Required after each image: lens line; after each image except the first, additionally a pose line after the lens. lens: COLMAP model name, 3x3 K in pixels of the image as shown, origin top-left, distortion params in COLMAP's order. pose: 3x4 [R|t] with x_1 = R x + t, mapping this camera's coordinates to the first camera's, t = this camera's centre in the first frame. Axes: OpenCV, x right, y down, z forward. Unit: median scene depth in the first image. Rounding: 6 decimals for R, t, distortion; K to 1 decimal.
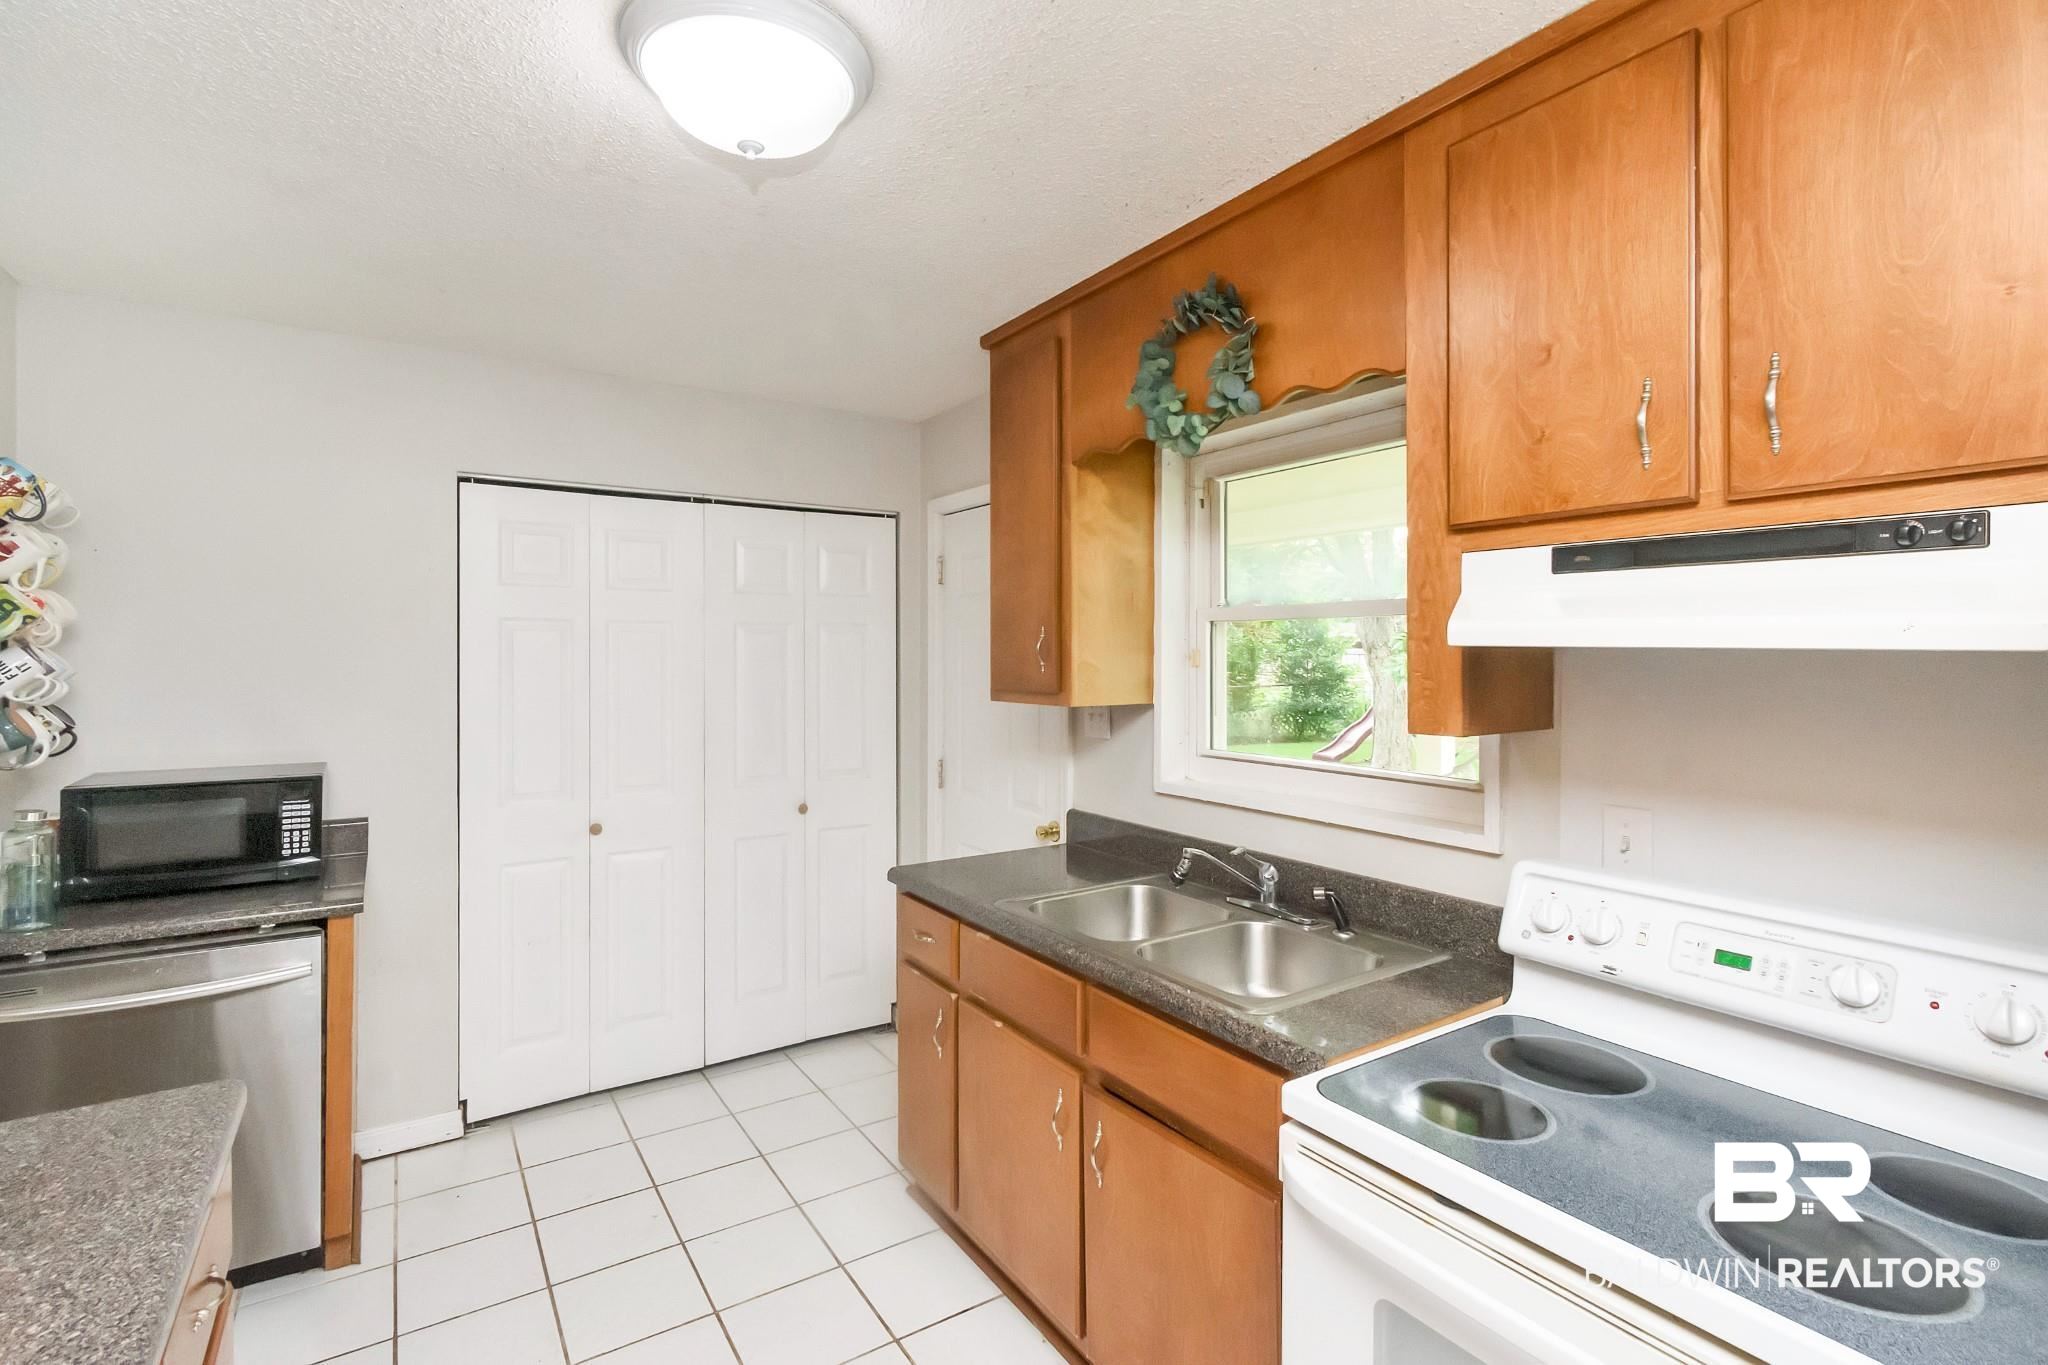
lens RADIAL K [[961.6, 0, 1016.7], [0, 961.6, 639.7], [0, 0, 1]] dist [0.002009, -0.000063]
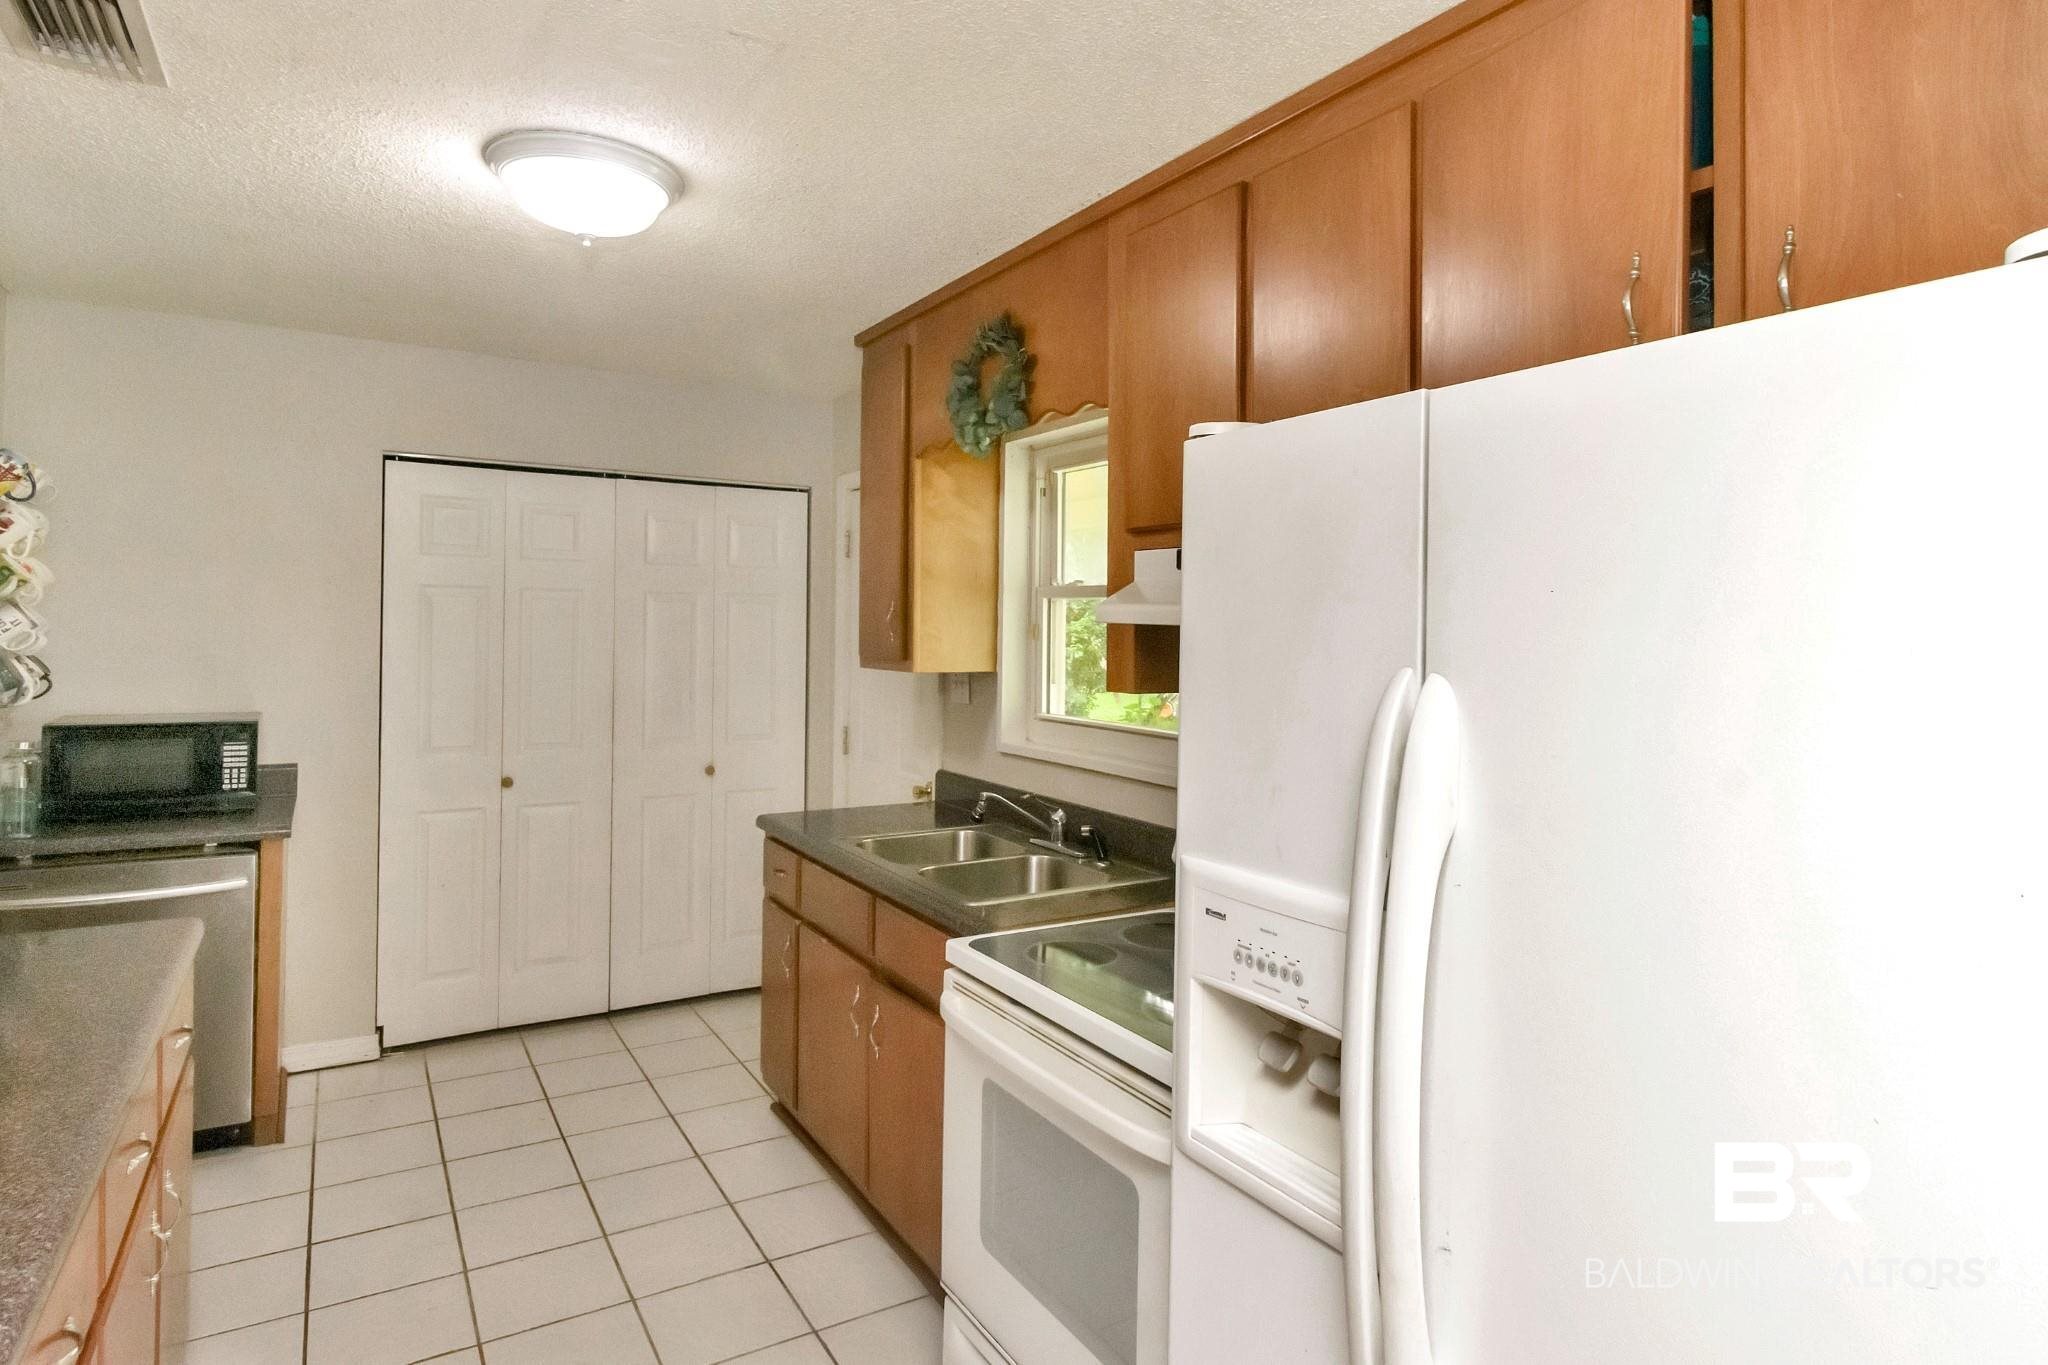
lens RADIAL K [[1149.4, 0, 1050.6], [0, 1149.4, 610.7], [0, 0, 1]] dist [-0.000131, -0.000909]
pose [[0.999683, 0.015575, -0.019791, 0.269775], [-0.015587, 0.999878, -0.000469, -0.005078], [0.019781, 0.000777, 0.999804, -0.381388]]
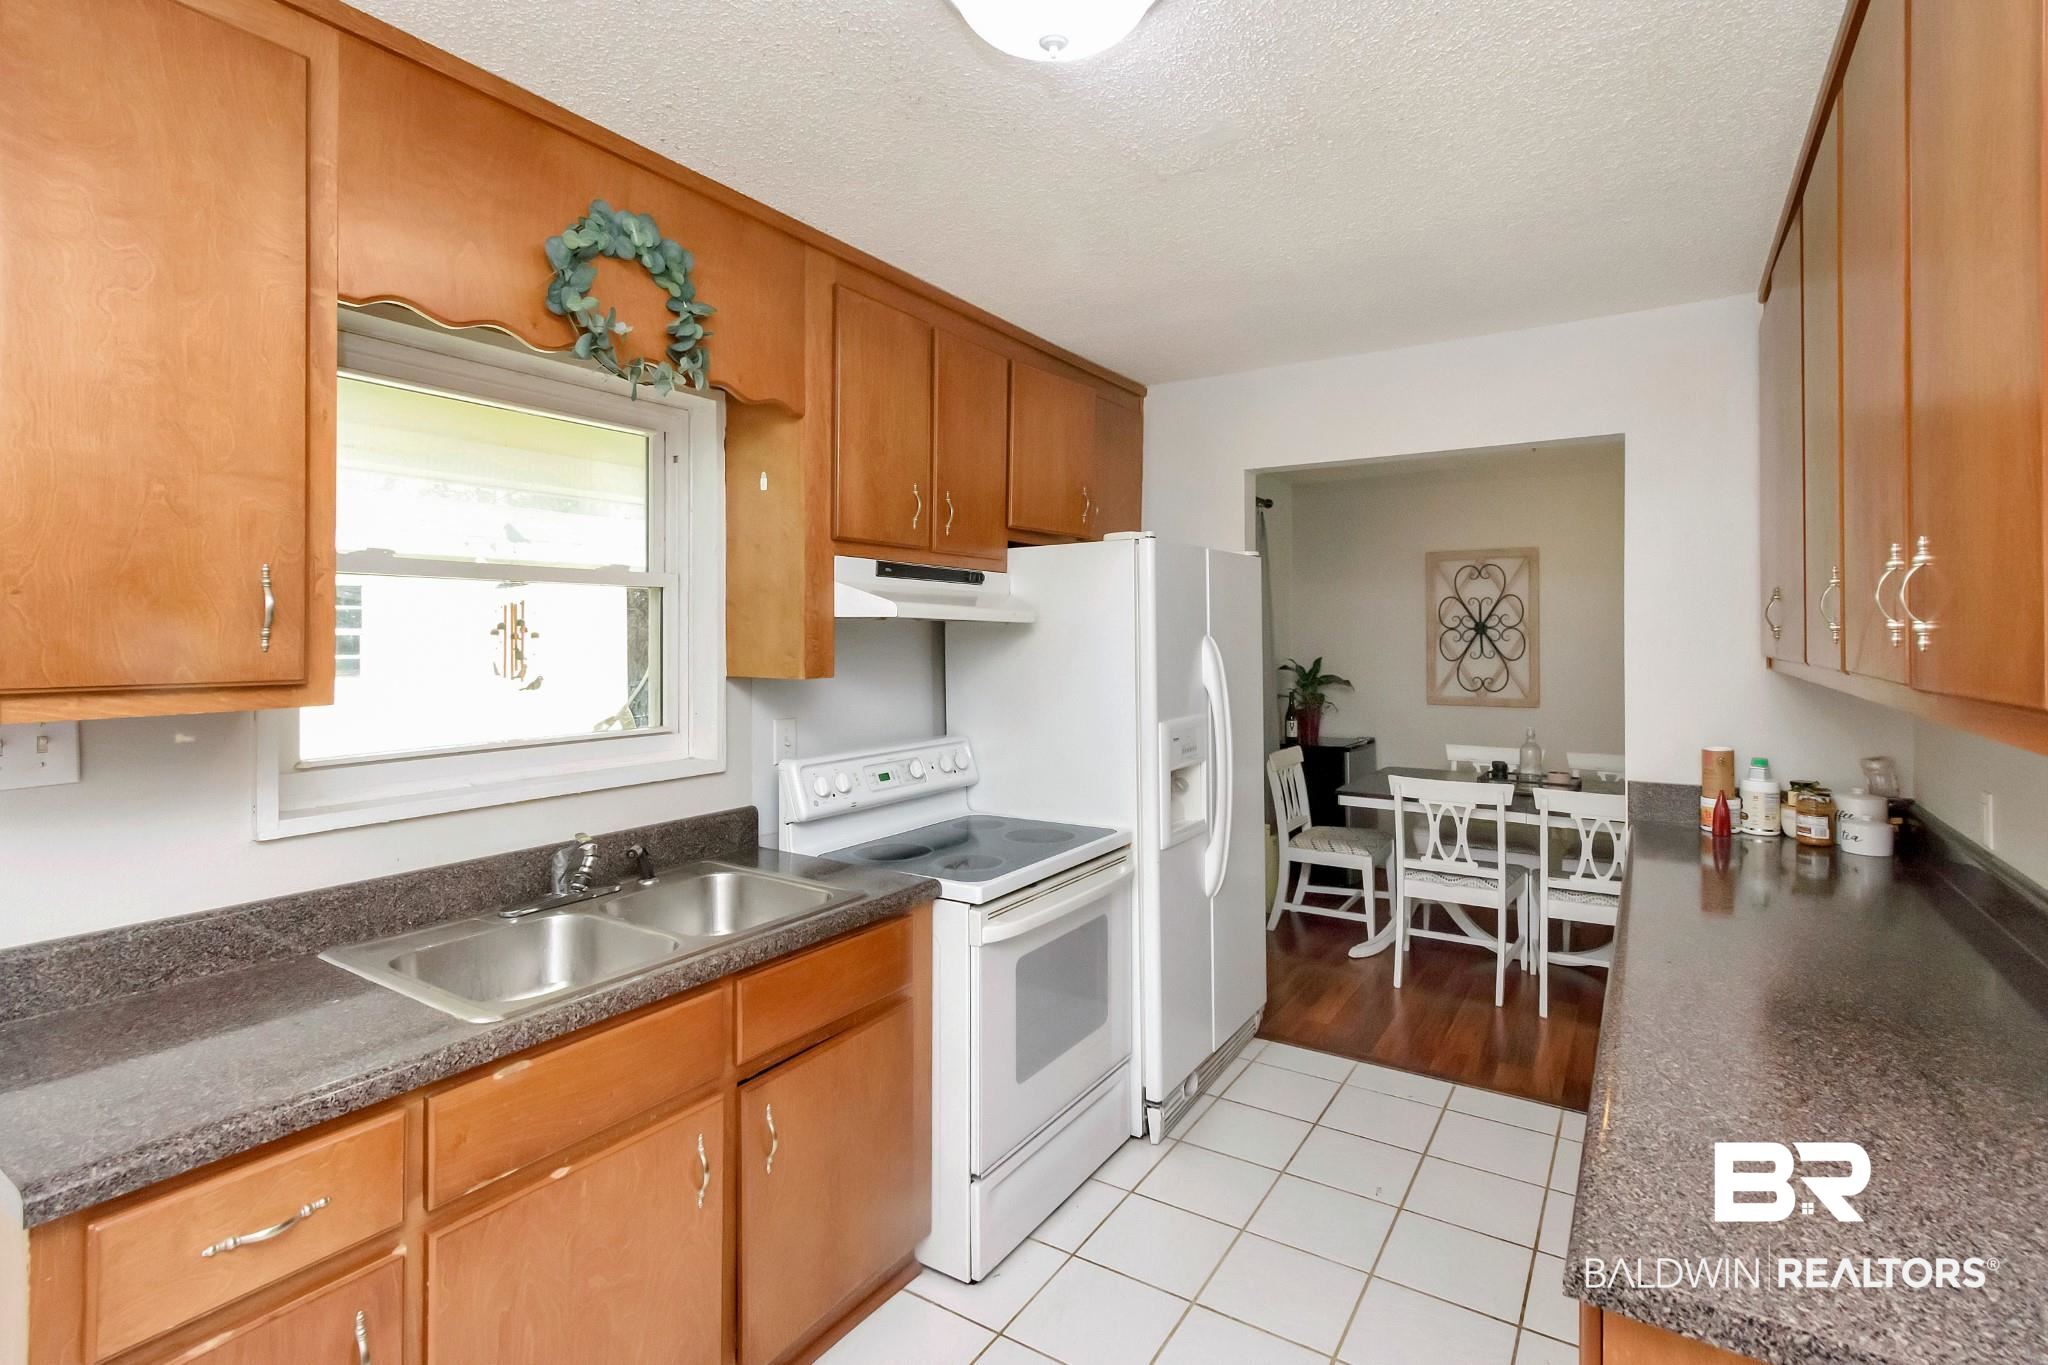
lens RADIAL K [[961.6, 0, 1016.7], [0, 961.6, 639.7], [0, 0, 1]] dist [0.002009, -0.000063]
pose [[-0.403224, -0.004127, 0.915092, -0.733597], [-0.009321, 0.999956, 0.000402, 0.027334], [-0.915054, -0.008367, -0.403245, 0.956293]]
